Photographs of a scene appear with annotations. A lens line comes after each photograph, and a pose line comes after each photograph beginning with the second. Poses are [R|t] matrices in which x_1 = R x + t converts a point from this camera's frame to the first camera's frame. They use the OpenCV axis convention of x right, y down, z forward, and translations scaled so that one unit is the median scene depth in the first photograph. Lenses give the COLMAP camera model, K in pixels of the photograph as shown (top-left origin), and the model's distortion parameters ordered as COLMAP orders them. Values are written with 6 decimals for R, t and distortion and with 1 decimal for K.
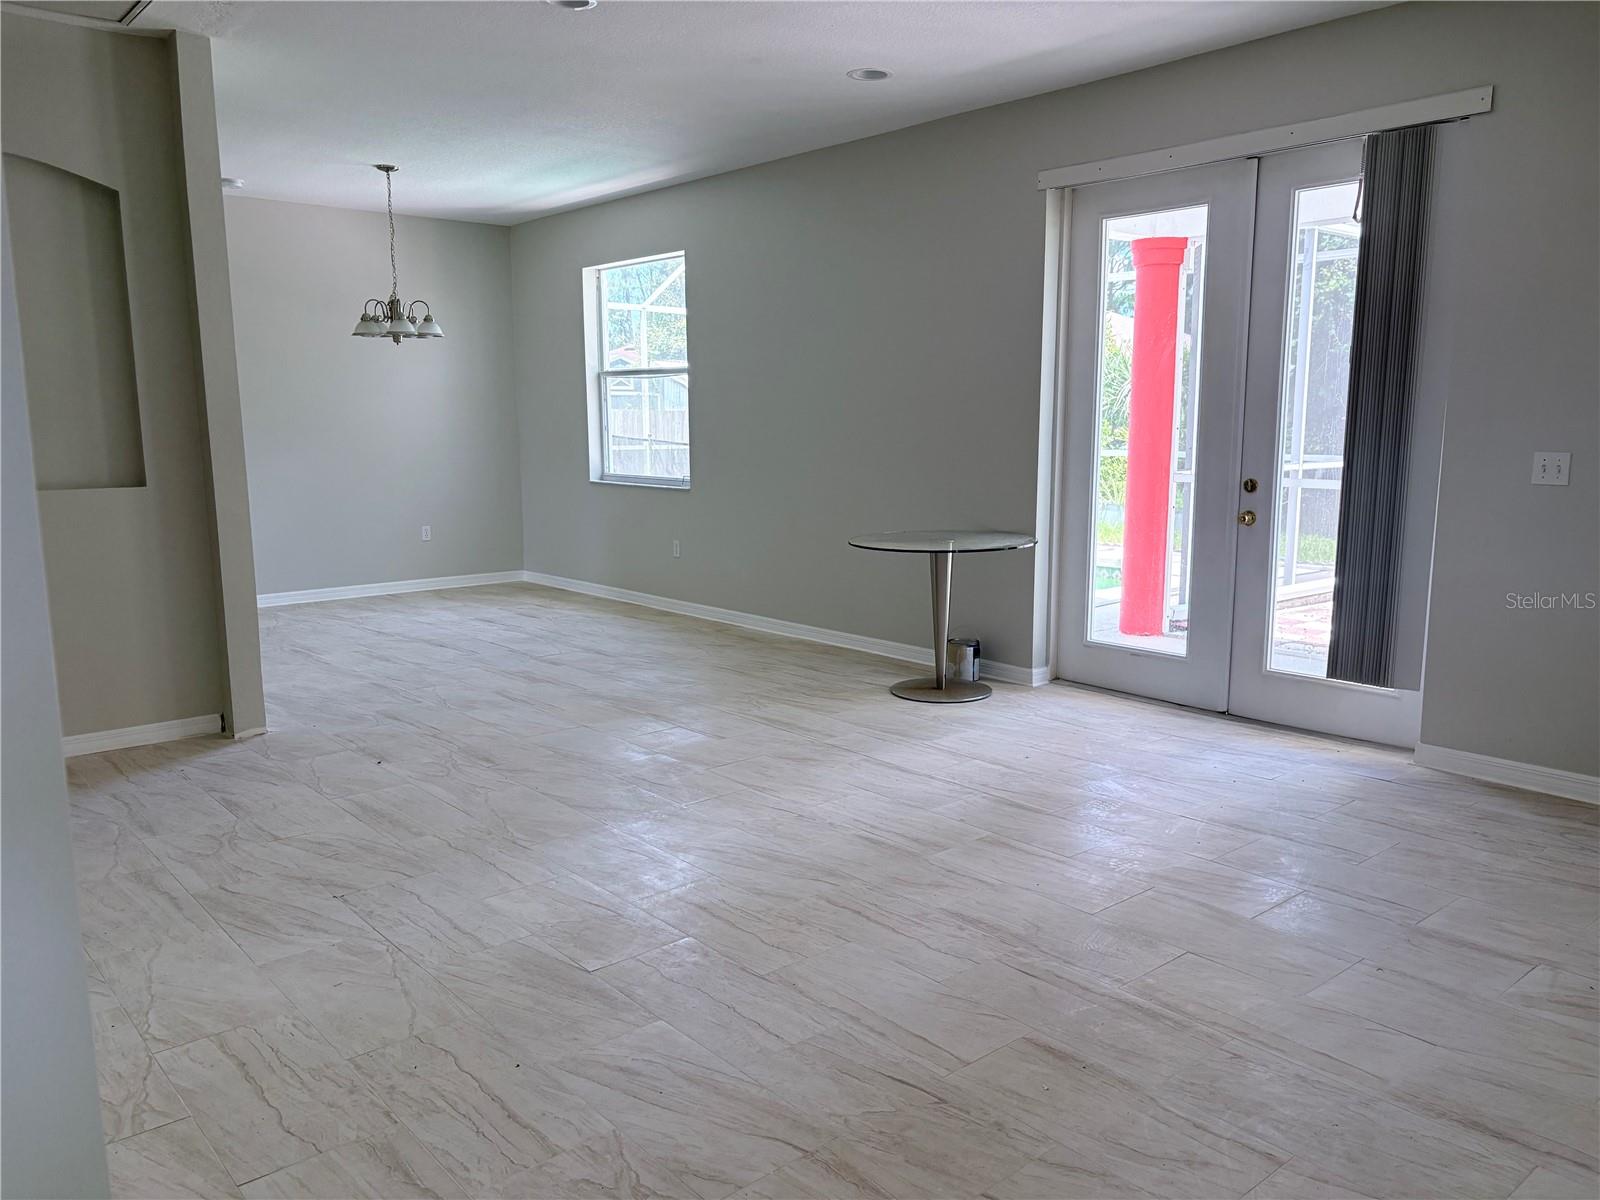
lens RADIAL K [[1244.4, 0, 800.0], [0, 1244.4, 600.0], [0, 0, 1]] dist [0.067104, -0.001539]
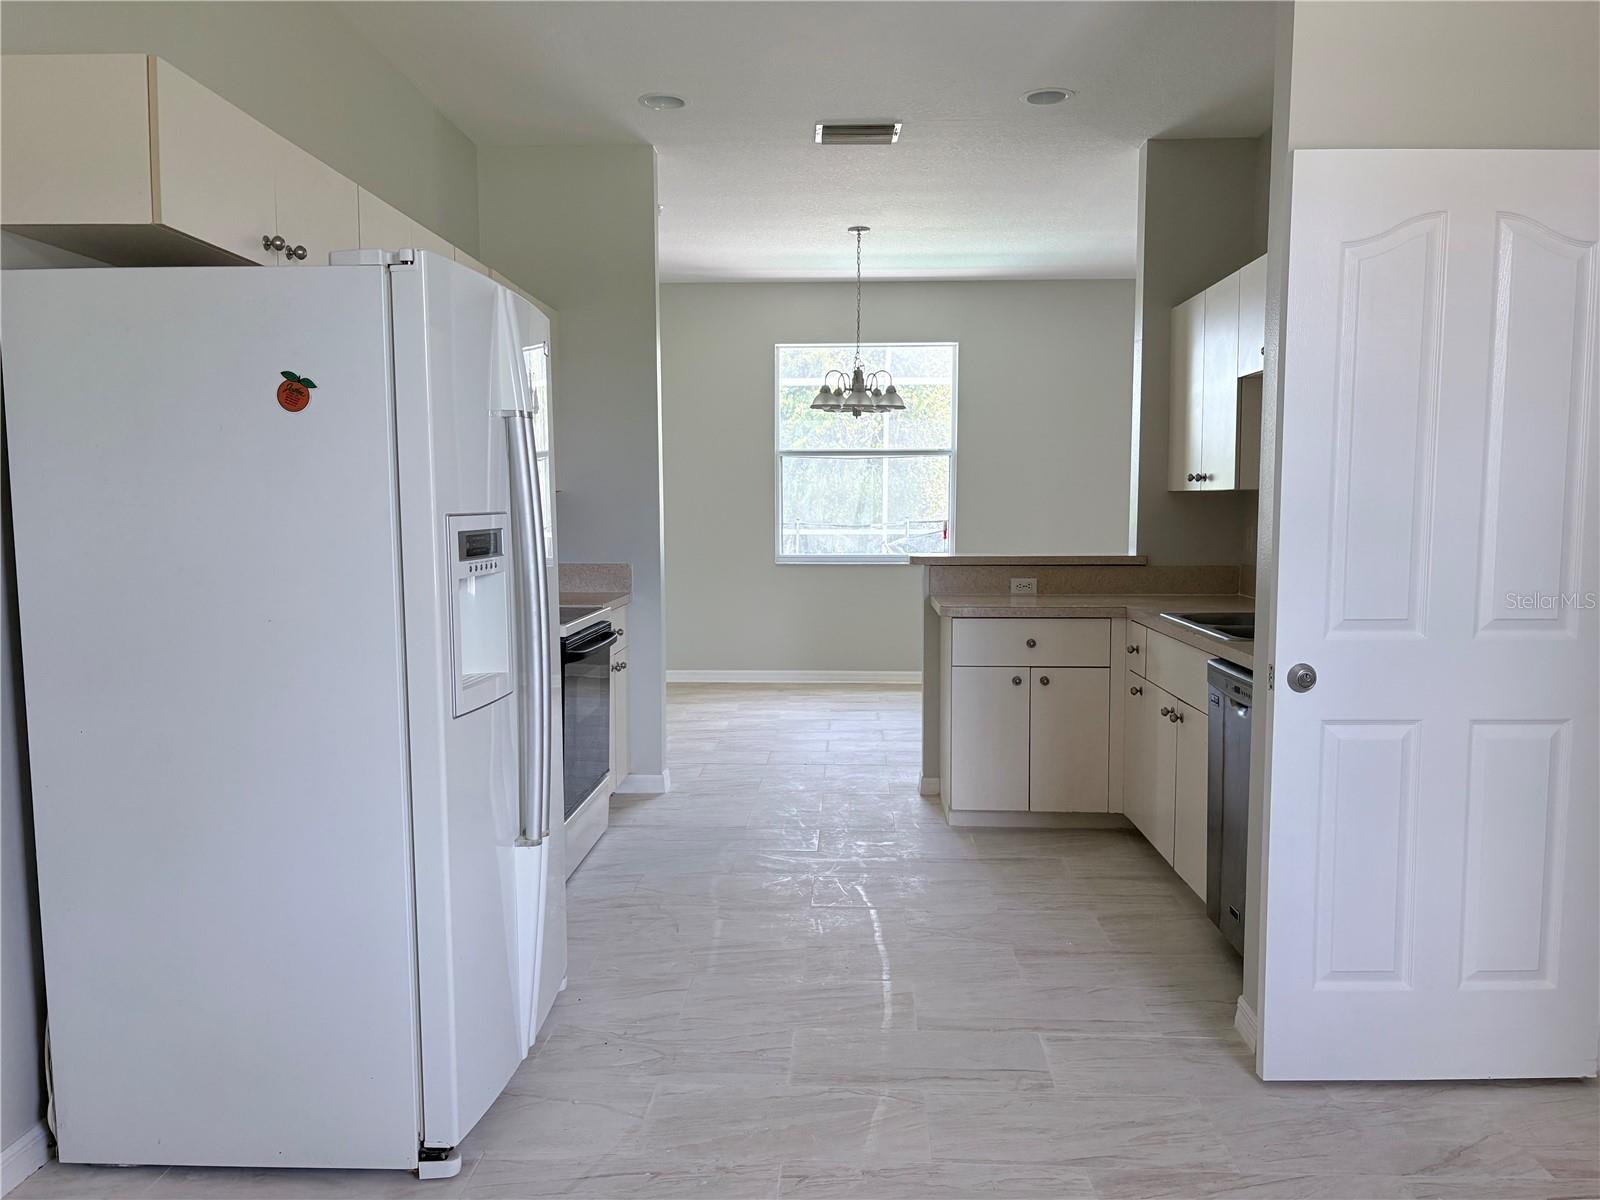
lens RADIAL K [[1244.4, 0, 800.0], [0, 1244.4, 600.0], [0, 0, 1]] dist [0.067104, -0.001539]
pose [[0.694189, -0.060664, 0.717232, -0.880226], [0.117572, 0.992616, -0.029839, -0.037406], [-0.710125, 0.105040, 0.696196, 0.330343]]
